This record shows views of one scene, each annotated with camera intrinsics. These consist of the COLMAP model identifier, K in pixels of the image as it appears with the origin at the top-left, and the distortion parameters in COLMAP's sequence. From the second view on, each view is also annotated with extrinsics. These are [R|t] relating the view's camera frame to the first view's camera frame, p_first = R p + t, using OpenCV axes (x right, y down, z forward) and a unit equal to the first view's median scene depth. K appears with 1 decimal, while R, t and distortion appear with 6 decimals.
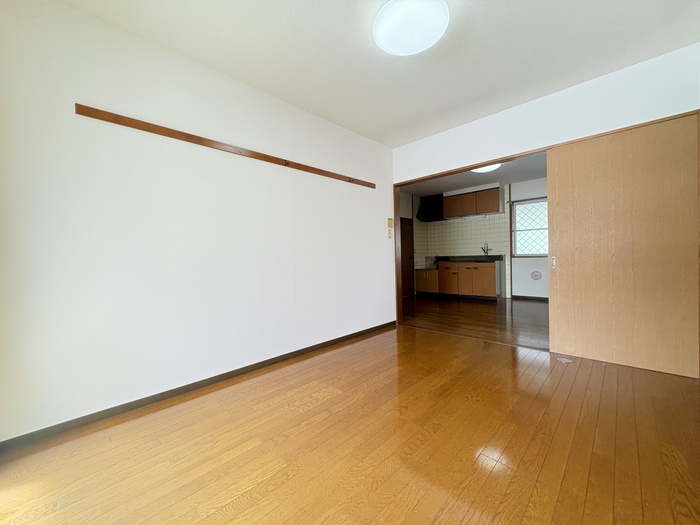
lens RADIAL K [[278.5, 0, 350.0], [0, 278.5, 262.5], [0, 0, 1]] dist [-0.001426, -0.000002]
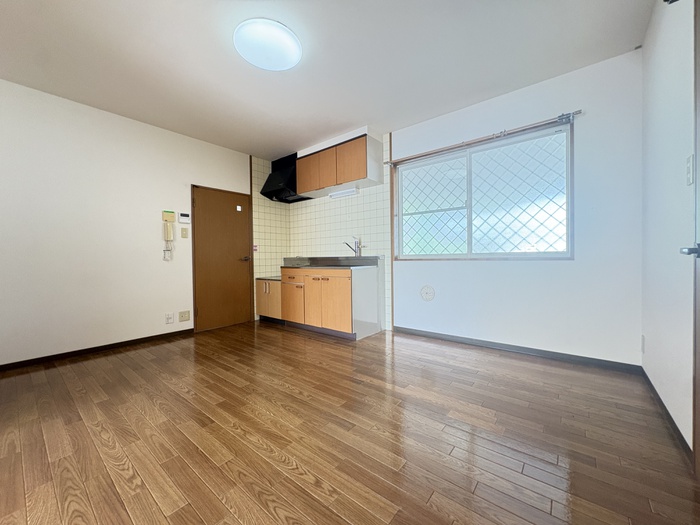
lens RADIAL K [[278.5, 0, 350.0], [0, 278.5, 262.5], [0, 0, 1]] dist [-0.001426, -0.000002]
pose [[0.995287, 0.008198, 0.096628, 0.435267], [-0.008023, 0.999965, -0.002201, -0.011694], [-0.096643, 0.001415, 0.995318, 0.432923]]
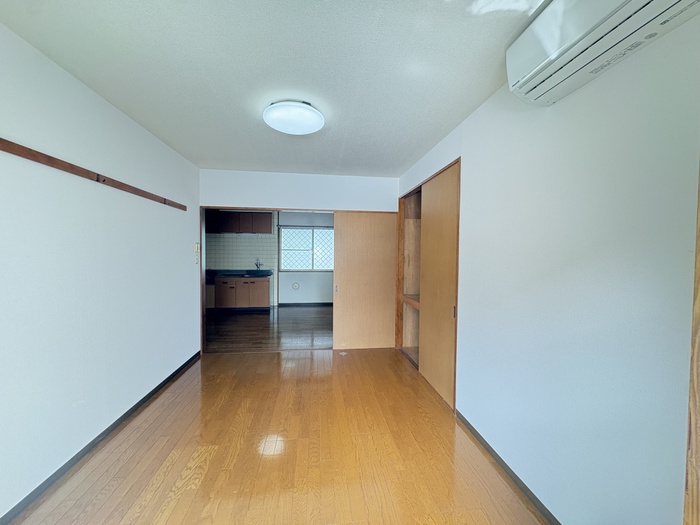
lens RADIAL K [[278.5, 0, 350.0], [0, 278.5, 262.5], [0, 0, 1]] dist [-0.001426, -0.000002]
pose [[0.620852, 0.006693, 0.783899, -0.171203], [-0.011376, 0.999935, 0.000473, -0.062546], [-0.783845, -0.009211, 0.620888, 0.011054]]
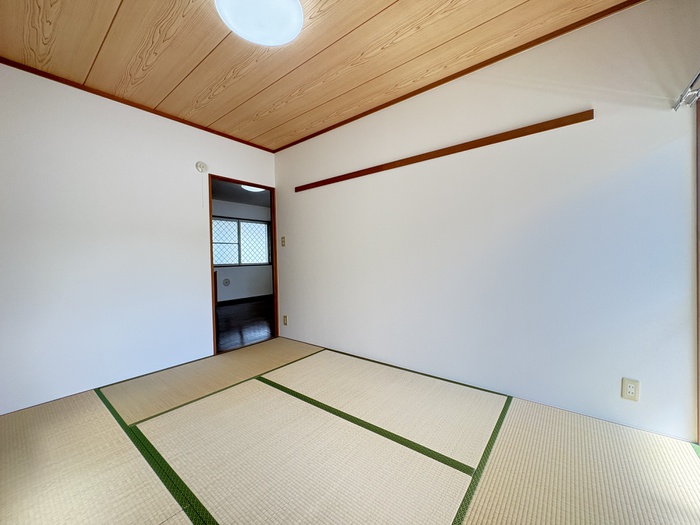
lens RADIAL K [[278.5, 0, 350.0], [0, 278.5, 262.5], [0, 0, 1]] dist [-0.001426, -0.000002]
pose [[-0.101019, -0.010988, 0.994824, -0.552337], [0.014103, 0.999823, 0.012475, -0.042641], [-0.994785, 0.015290, -0.100846, 0.576370]]
